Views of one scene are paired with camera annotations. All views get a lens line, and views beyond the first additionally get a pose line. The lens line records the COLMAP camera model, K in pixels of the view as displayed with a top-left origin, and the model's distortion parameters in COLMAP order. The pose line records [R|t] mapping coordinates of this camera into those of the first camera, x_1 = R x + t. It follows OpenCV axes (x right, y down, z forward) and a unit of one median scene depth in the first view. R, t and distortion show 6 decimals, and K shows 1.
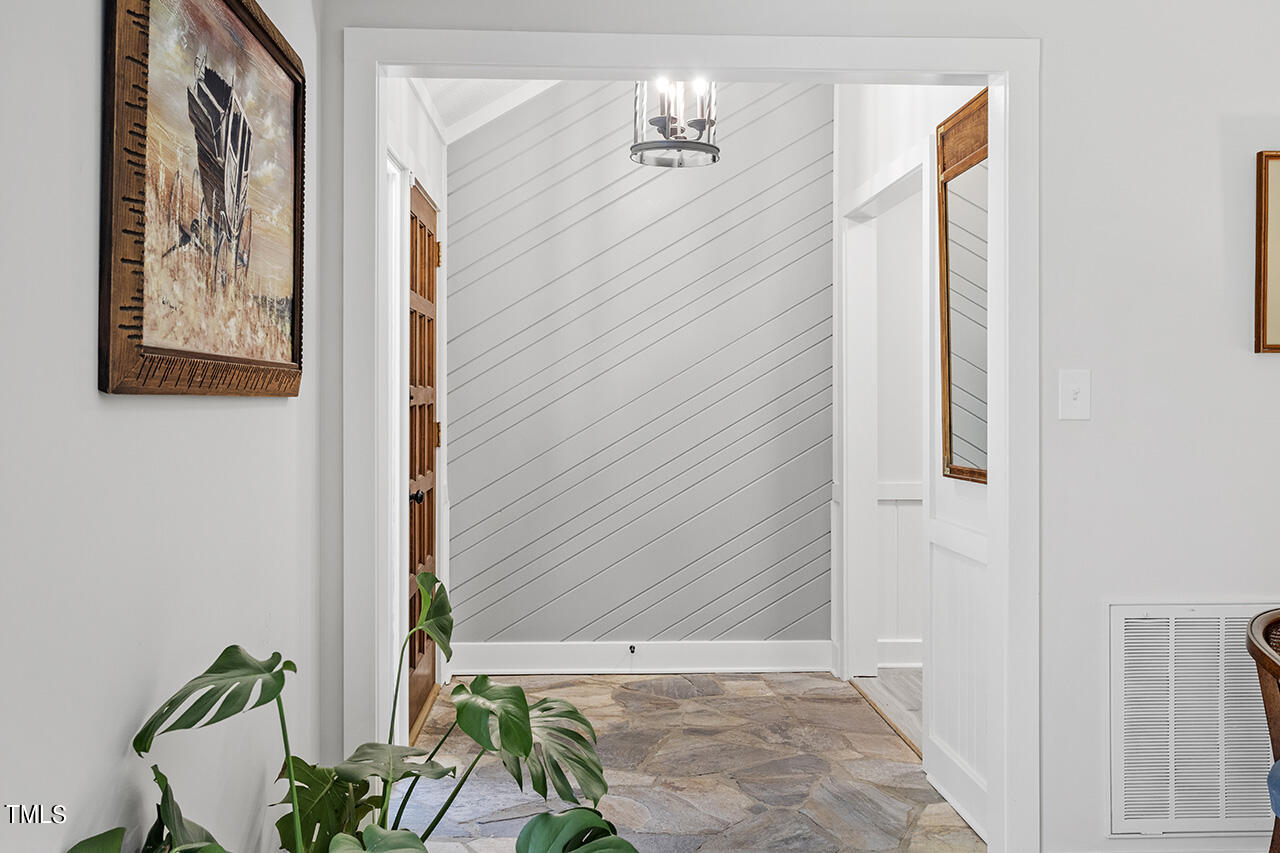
lens RADIAL K [[1221.7, 0, 643.0], [0, 1221.7, 419.4], [0, 0, 1]] dist [-0.022451, 0.000000]
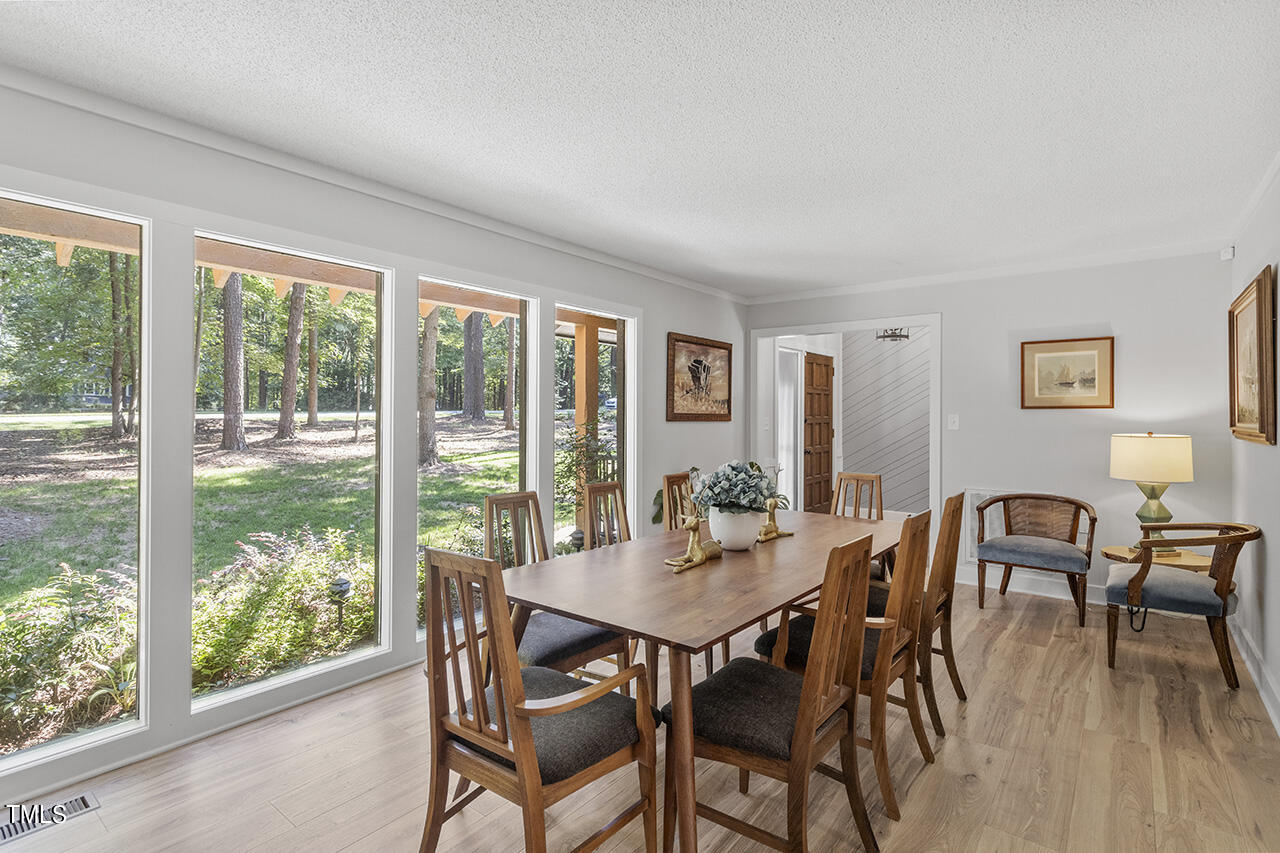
lens RADIAL K [[610.6, 0, 638.5], [0, 610.6, 416.6], [0, 0, 1]] dist [-0.000101, 0.000303]
pose [[0.772117, 0.002137, -0.635476, 0.480182], [-0.014329, 0.999799, -0.014048, -0.000535], [0.635318, 0.019952, 0.771993, -0.503523]]
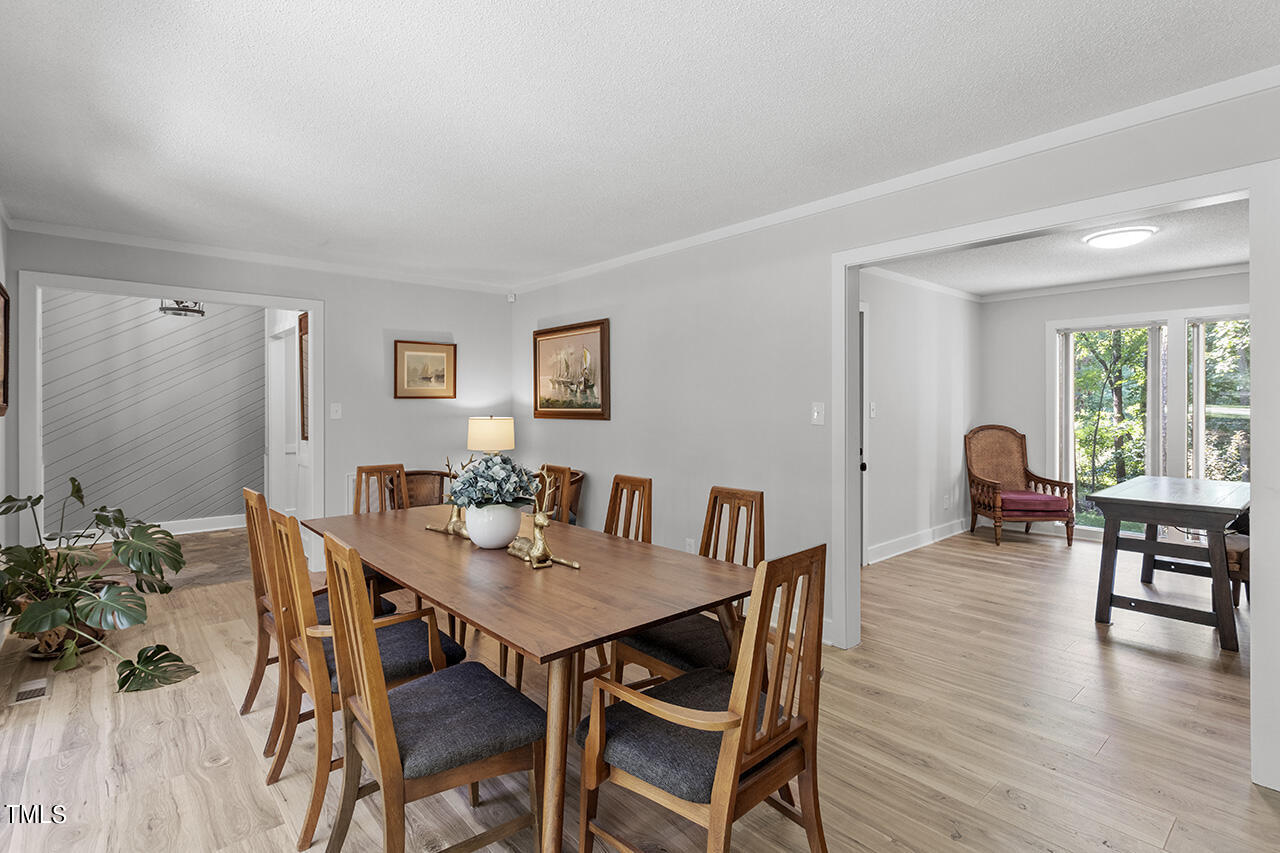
lens RADIAL K [[610.6, 0, 635.7], [0, 610.6, 403.3], [0, 0, 1]] dist [-0.000101, 0.000303]
pose [[0.788902, -0.001840, 0.614516, -0.009050], [0.015833, 0.999724, -0.017332, -0.000907], [-0.614314, 0.023403, 0.788714, -0.502472]]
